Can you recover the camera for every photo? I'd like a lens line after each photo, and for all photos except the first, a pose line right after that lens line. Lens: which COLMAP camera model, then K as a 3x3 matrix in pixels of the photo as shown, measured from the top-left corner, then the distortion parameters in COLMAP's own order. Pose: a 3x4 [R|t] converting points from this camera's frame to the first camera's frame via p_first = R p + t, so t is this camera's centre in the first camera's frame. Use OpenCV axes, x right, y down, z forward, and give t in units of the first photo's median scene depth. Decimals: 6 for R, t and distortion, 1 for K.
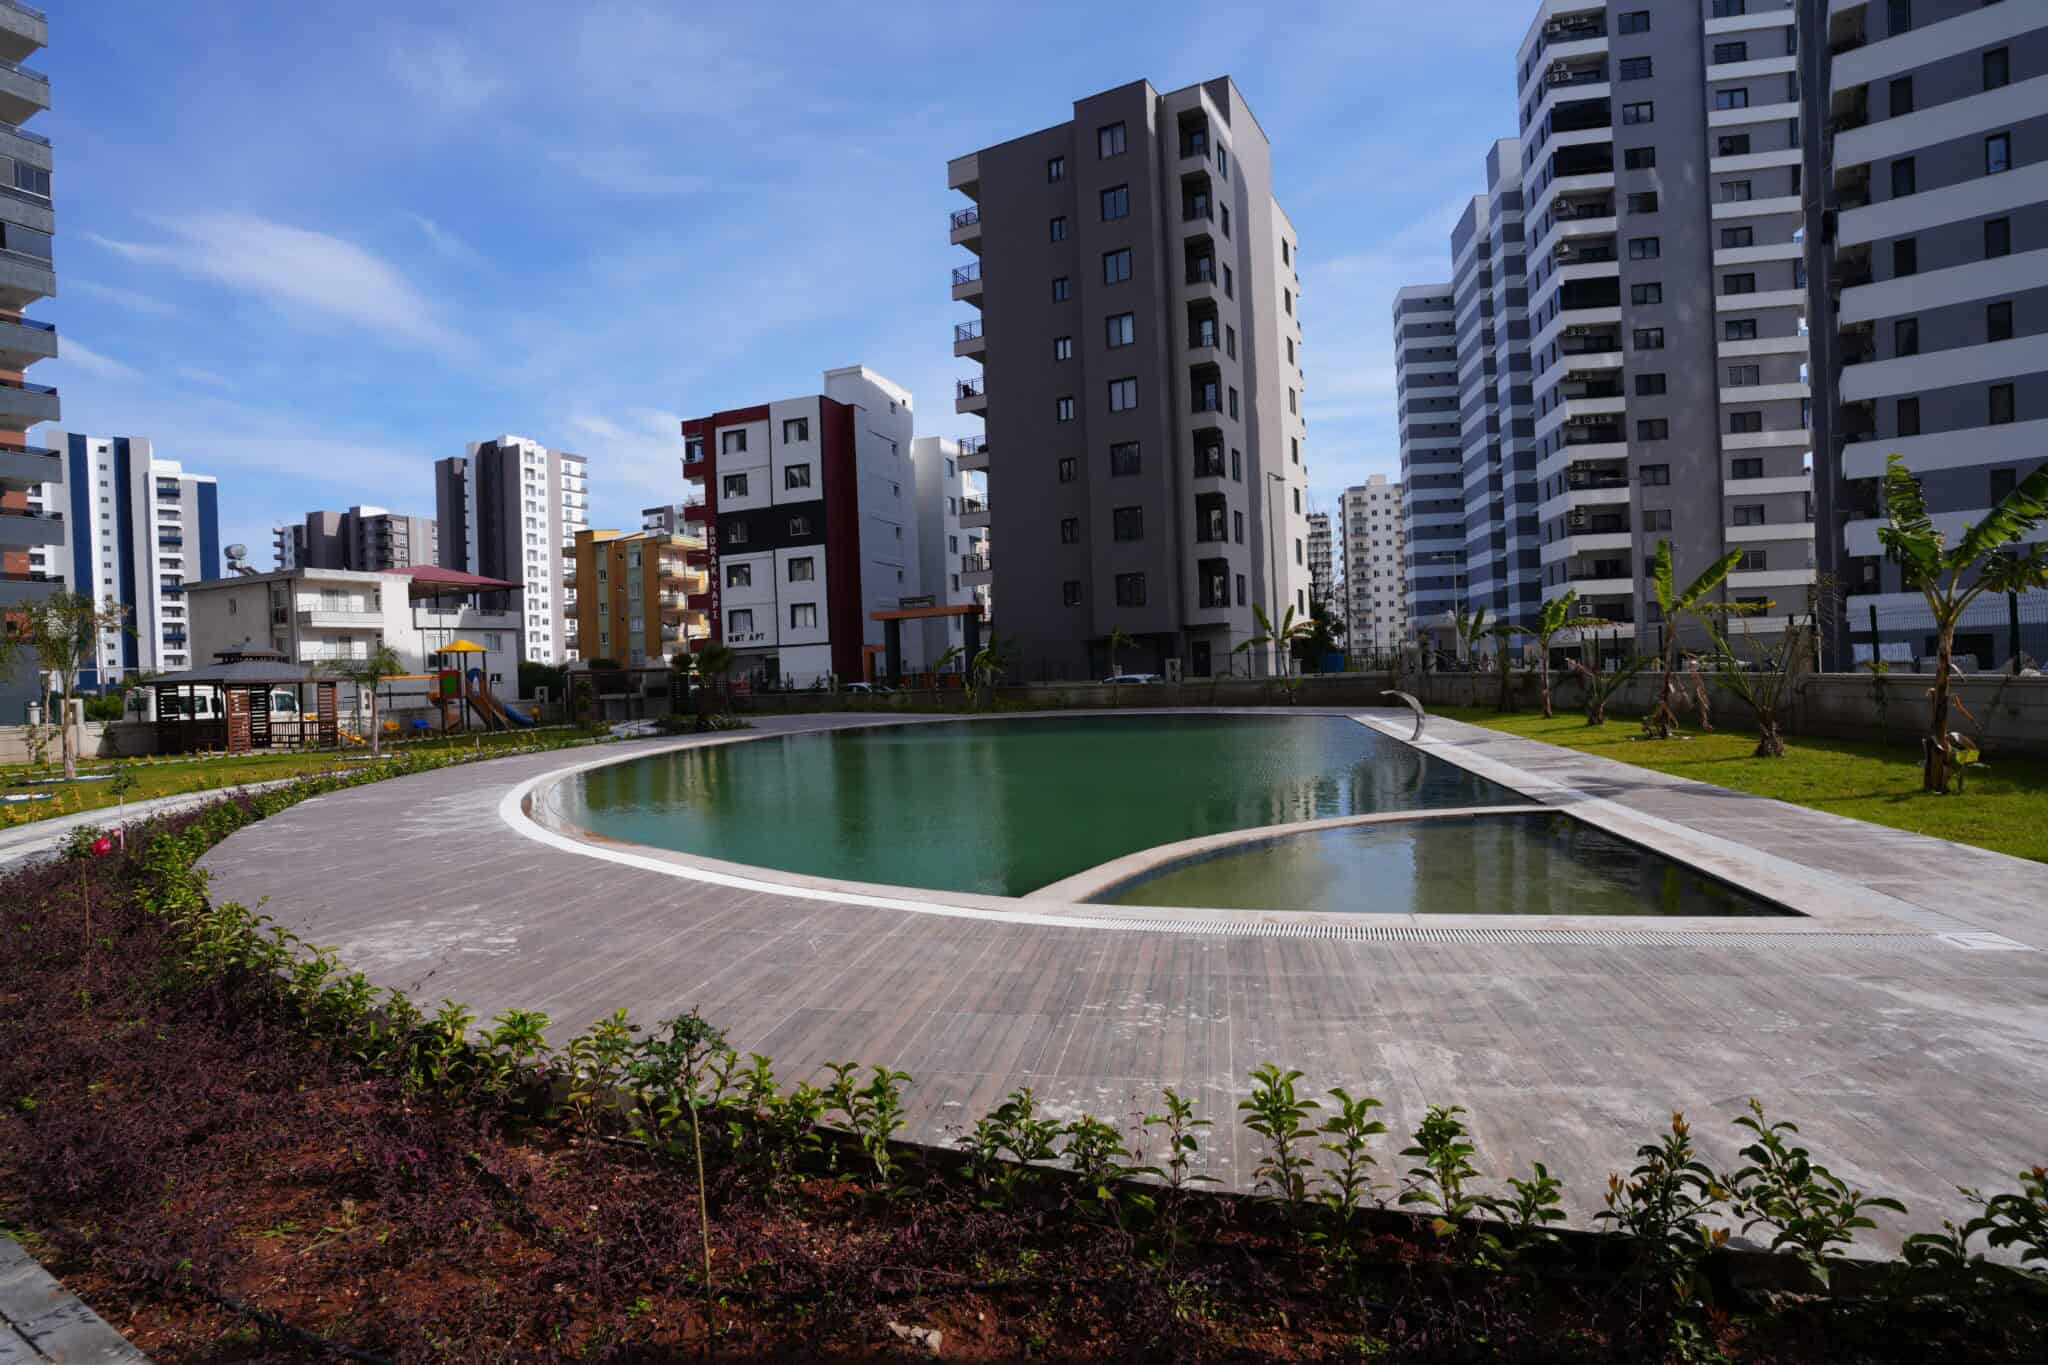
lens RADIAL K [[1003.3, 0, 1021.6], [0, 1003.3, 679.3], [0, 0, 1]] dist [-0.073981, 0.032629]
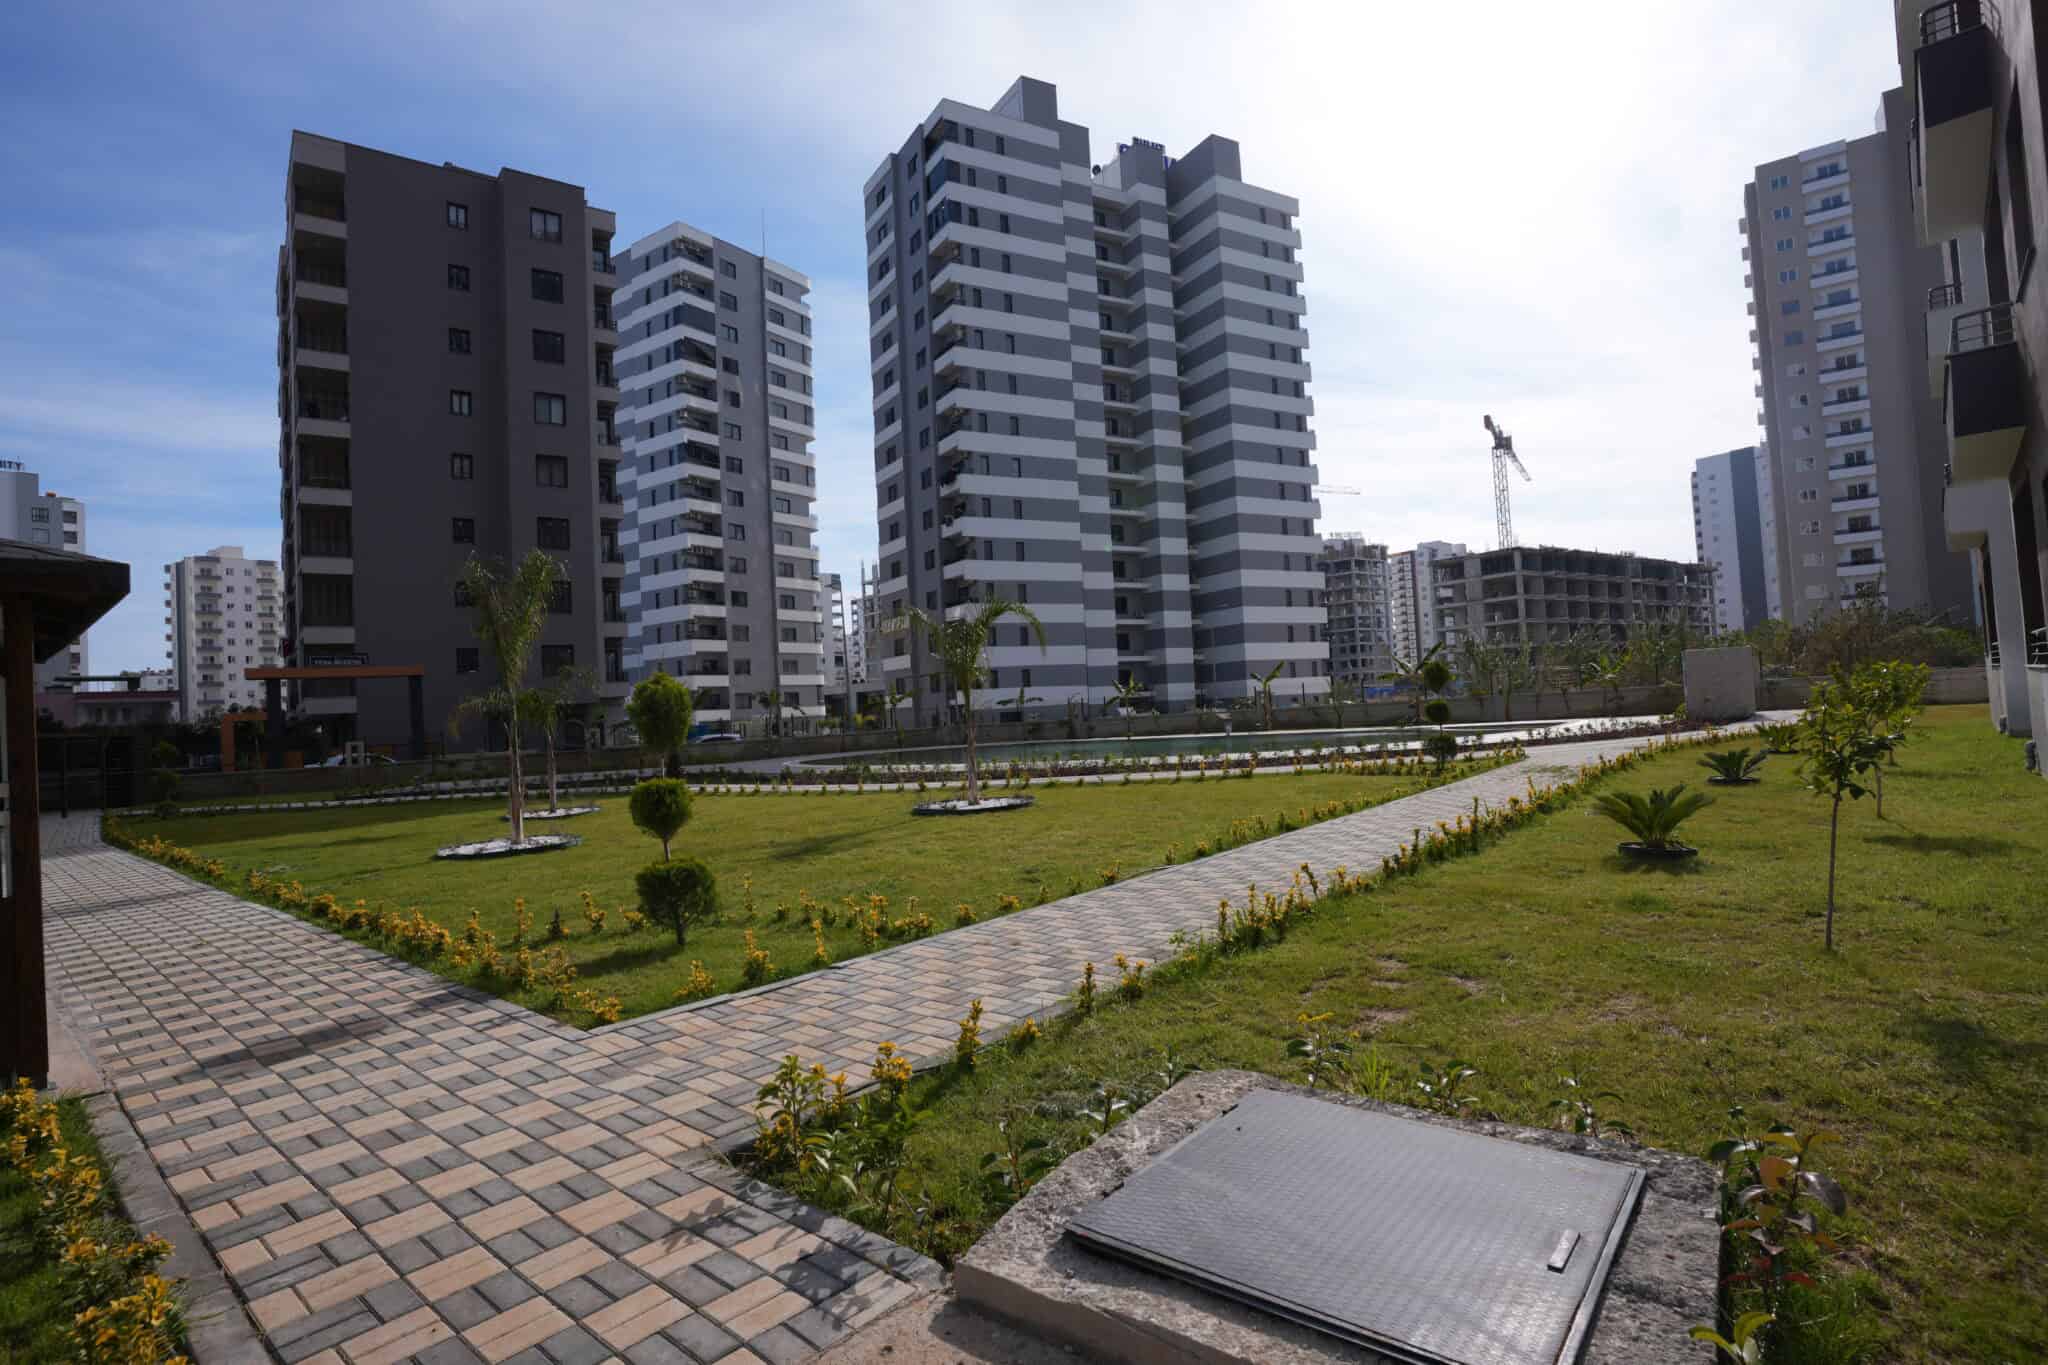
lens RADIAL K [[1003.3, 0, 1018.7], [0, 1003.3, 668.9], [0, 0, 1]] dist [-0.073981, 0.032629]
pose [[0.374304, 0.054581, 0.925698, -0.492818], [0.052706, 0.995400, -0.080002, 0.017500], [-0.925807, 0.078735, 0.369706, 0.151468]]
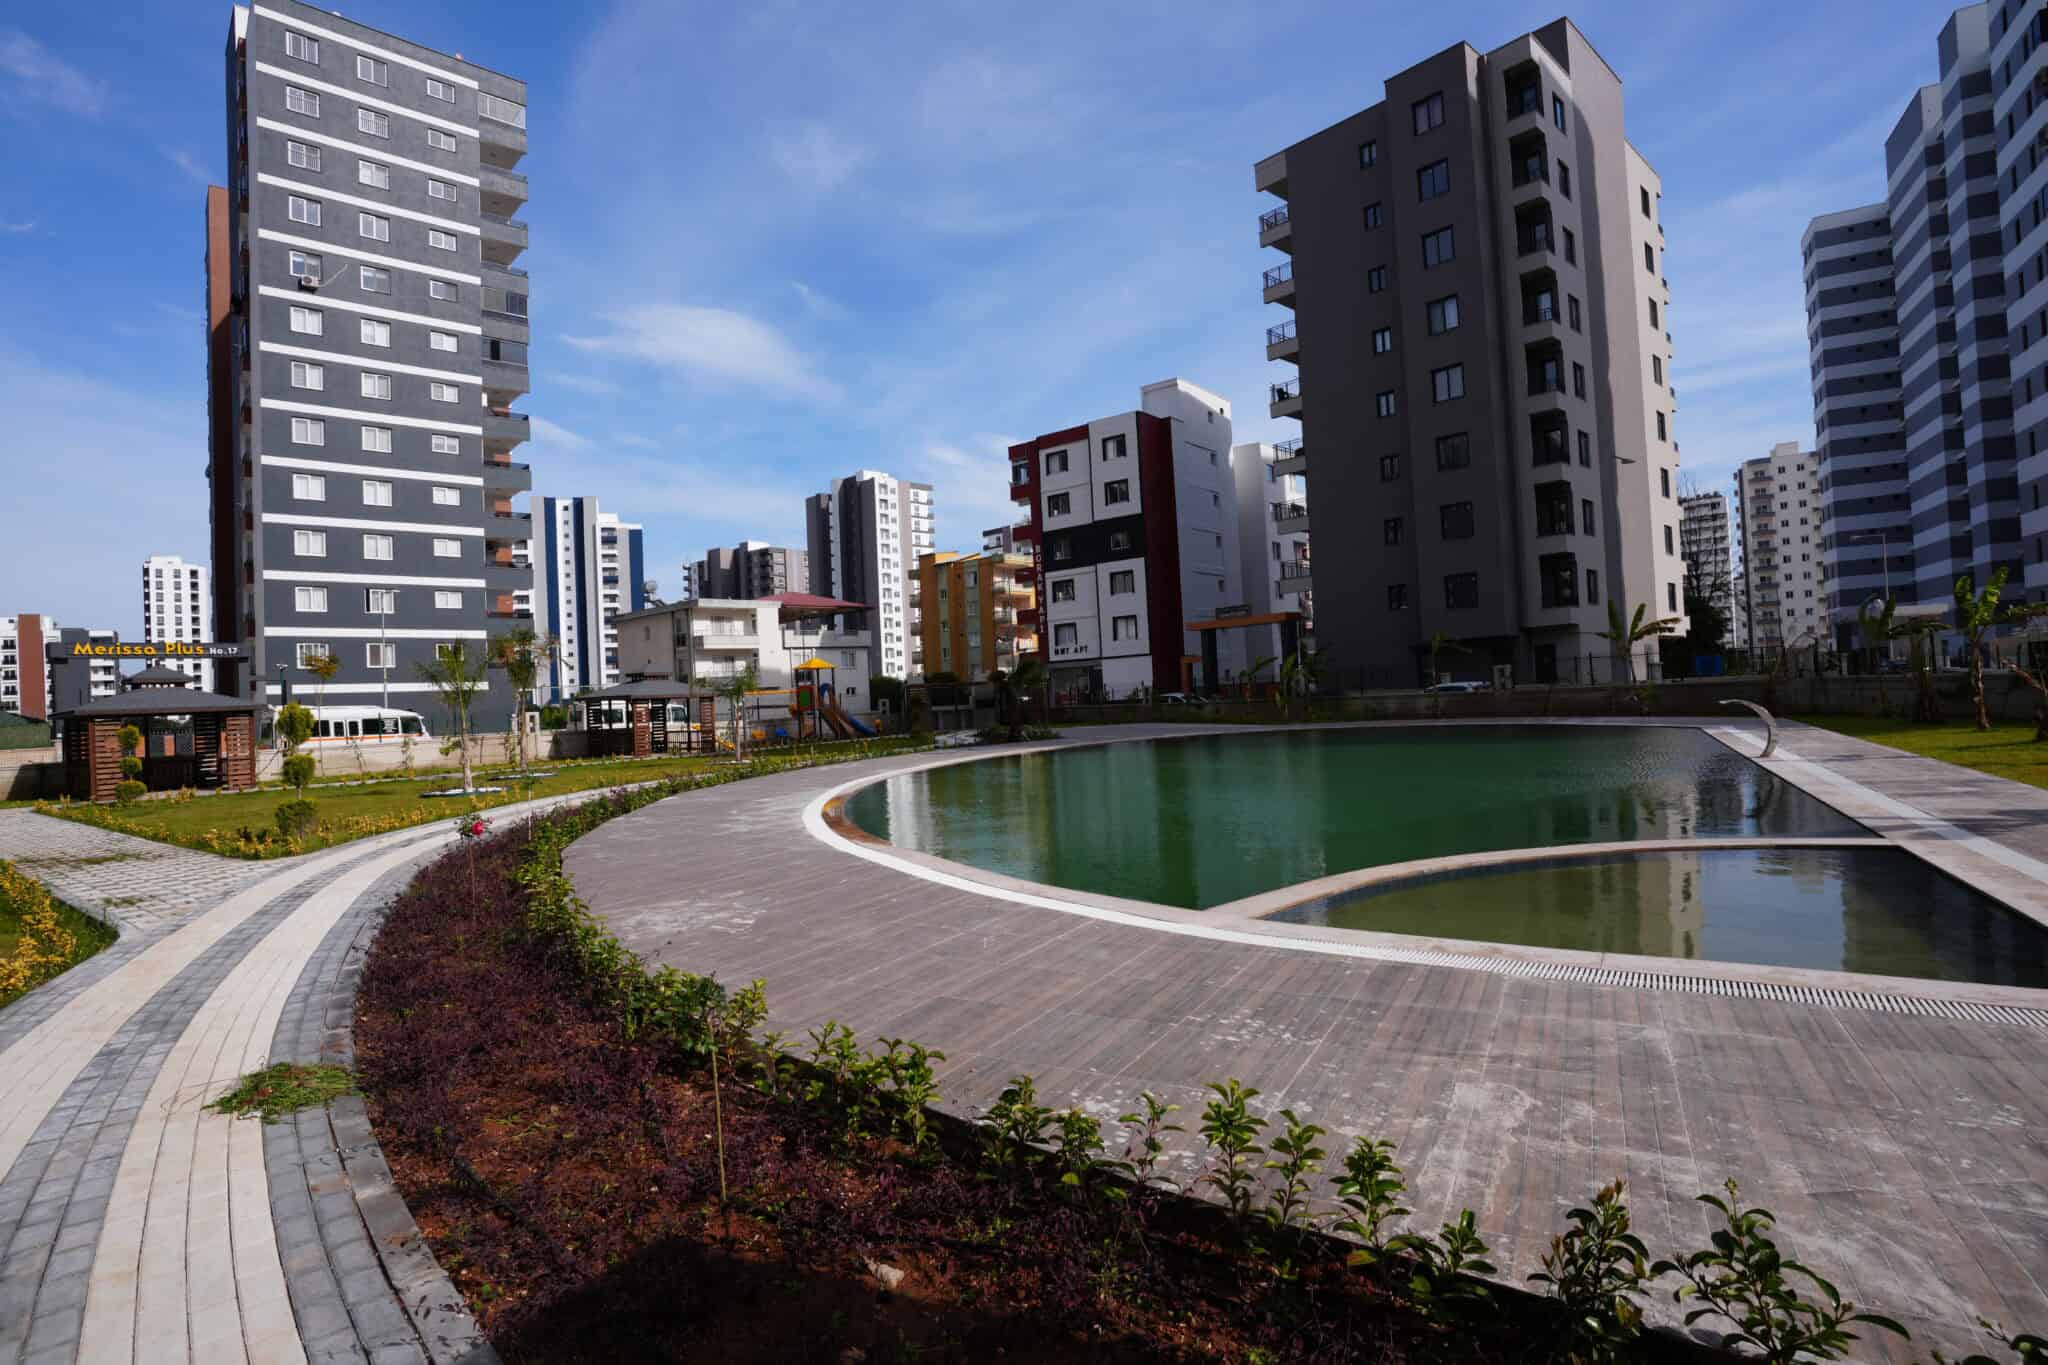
lens RADIAL K [[1003.3, 0, 1021.8], [0, 1003.3, 678.6], [0, 0, 1]] dist [-0.073981, 0.032629]
pose [[0.944824, -0.012893, -0.327325, 0.017082], [0.009683, 0.999888, -0.011436, -0.000877], [0.327436, 0.007635, 0.944843, -0.002352]]
